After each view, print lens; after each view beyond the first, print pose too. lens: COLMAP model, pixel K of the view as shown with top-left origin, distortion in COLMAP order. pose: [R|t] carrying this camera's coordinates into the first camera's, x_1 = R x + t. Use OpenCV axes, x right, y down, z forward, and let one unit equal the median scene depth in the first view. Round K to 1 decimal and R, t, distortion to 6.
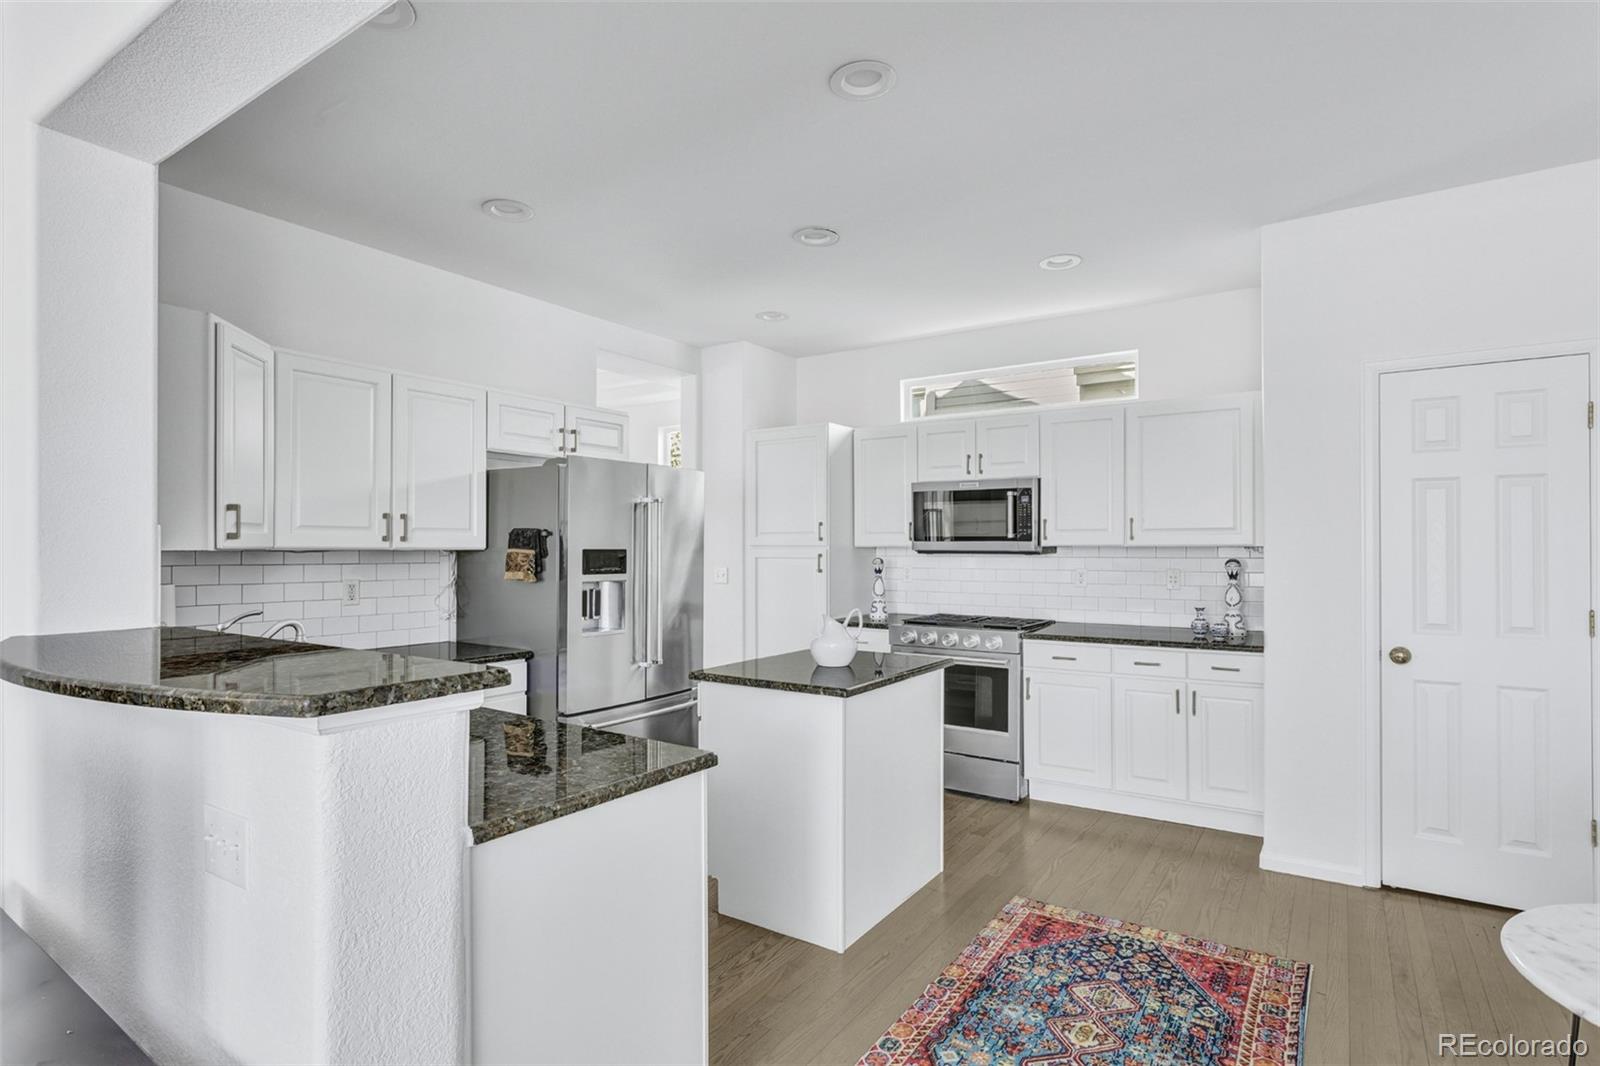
lens RADIAL K [[830.6, 0, 800.1], [0, 830.6, 538.1], [0, 0, 1]] dist [-0.002493, -0.000166]
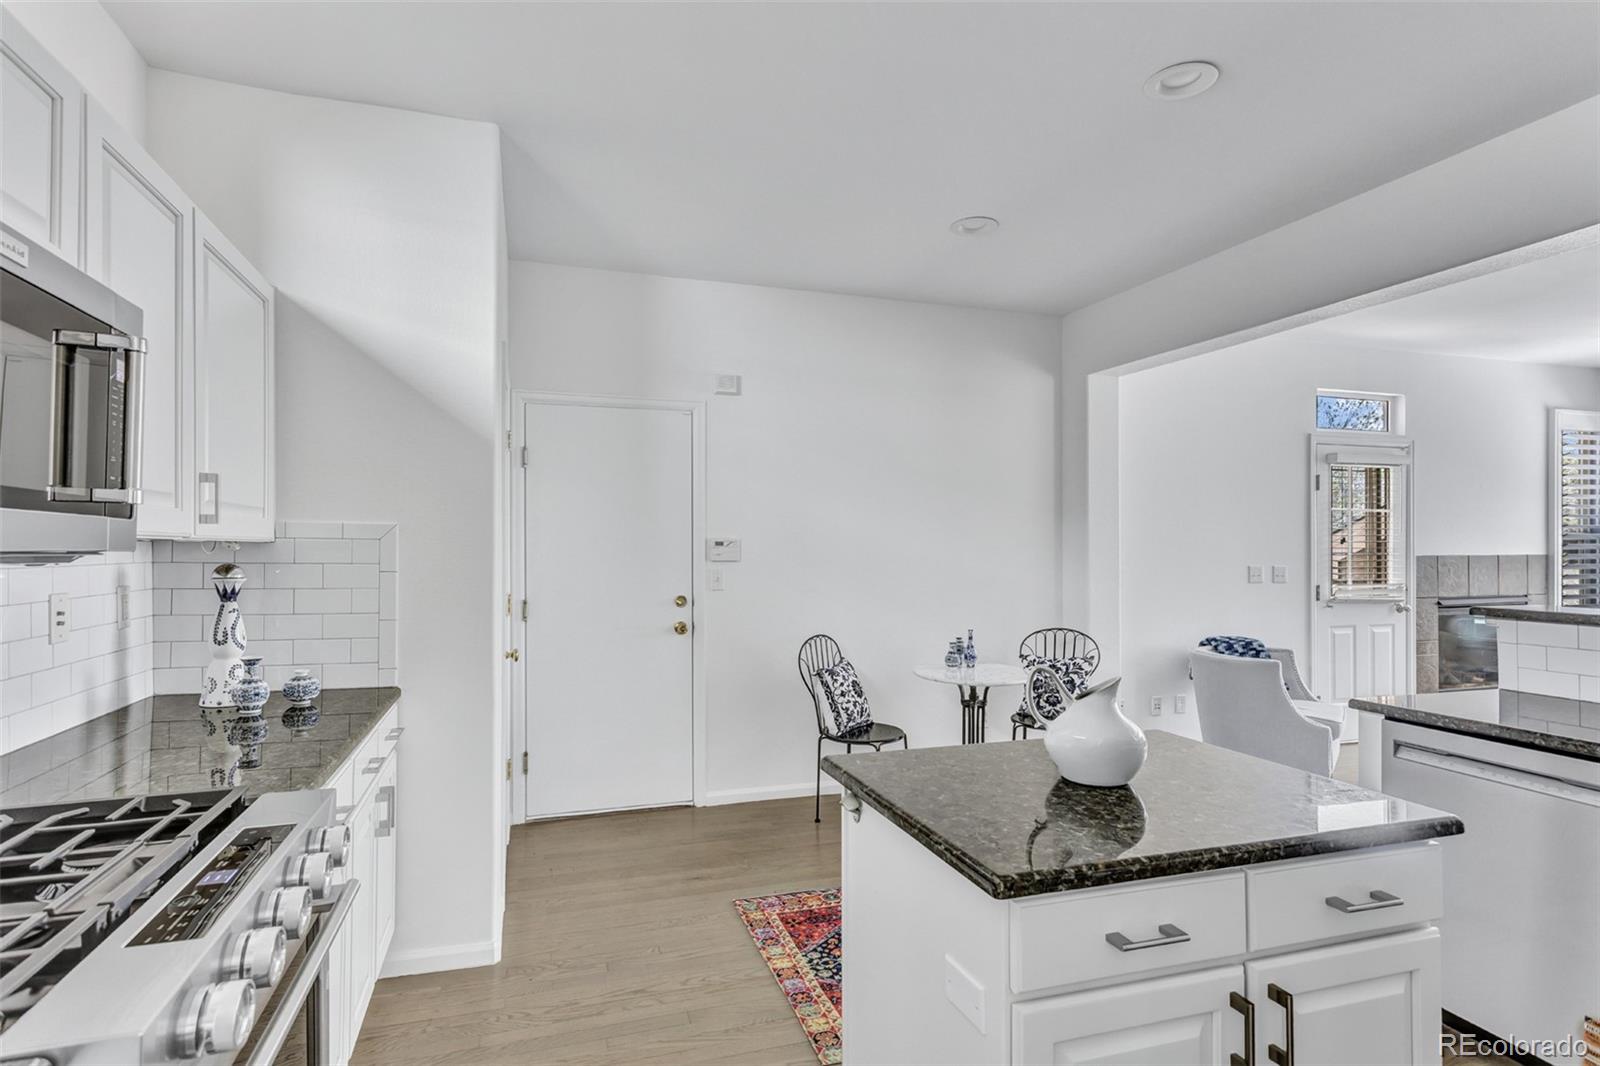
lens RADIAL K [[789.6, 0, 761.4], [0, 789.6, 554.0], [0, 0, 1]] dist [0.003145, 0.000521]
pose [[-0.768412, -0.001255, 0.639954, -0.119829], [-0.007260, 0.999951, -0.006756, 0.029068], [-0.639914, -0.009837, -0.768384, 1.704792]]
